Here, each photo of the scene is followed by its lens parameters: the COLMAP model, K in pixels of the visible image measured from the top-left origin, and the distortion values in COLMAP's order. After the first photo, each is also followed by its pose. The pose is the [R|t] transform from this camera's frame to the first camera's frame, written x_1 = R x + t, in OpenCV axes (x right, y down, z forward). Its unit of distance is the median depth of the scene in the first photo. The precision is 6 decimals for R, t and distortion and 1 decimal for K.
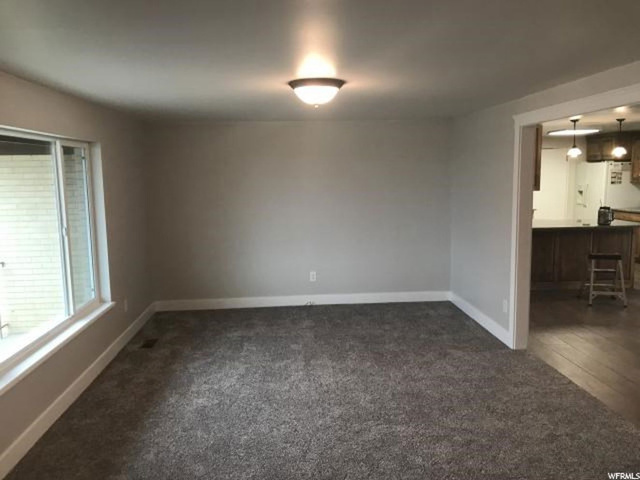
lens RADIAL K [[519.2, 0, 320.0], [0, 519.2, 240.0], [0, 0, 1]] dist [0.026786, 0.004858]
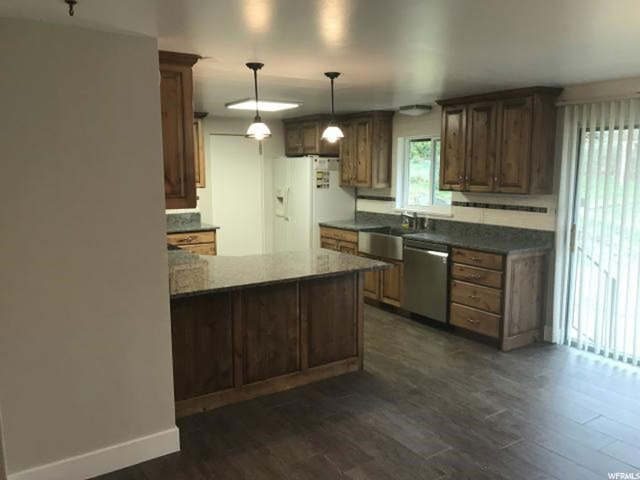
lens RADIAL K [[519.2, 0, 320.0], [0, 519.2, 240.0], [0, 0, 1]] dist [0.026786, 0.004858]
pose [[0.865194, -0.051963, 0.498738, 0.205272], [0.050801, 0.998582, 0.015914, -0.048100], [-0.498857, 0.011568, 0.866607, 0.390812]]
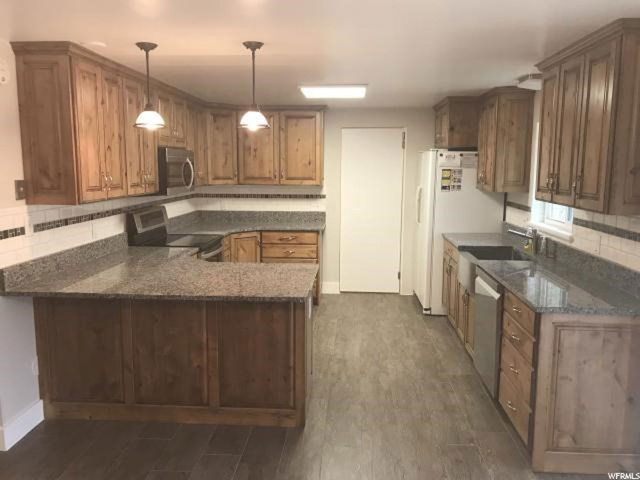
lens RADIAL K [[530.7, 0, 320.0], [0, 530.7, 240.0], [0, 0, 1]] dist [0.007399, 0.003424]
pose [[0.992367, 0.041539, -0.116113, 0.495334], [-0.039762, 0.999055, 0.017576, -0.058008], [0.116733, -0.012825, 0.993080, 0.417015]]
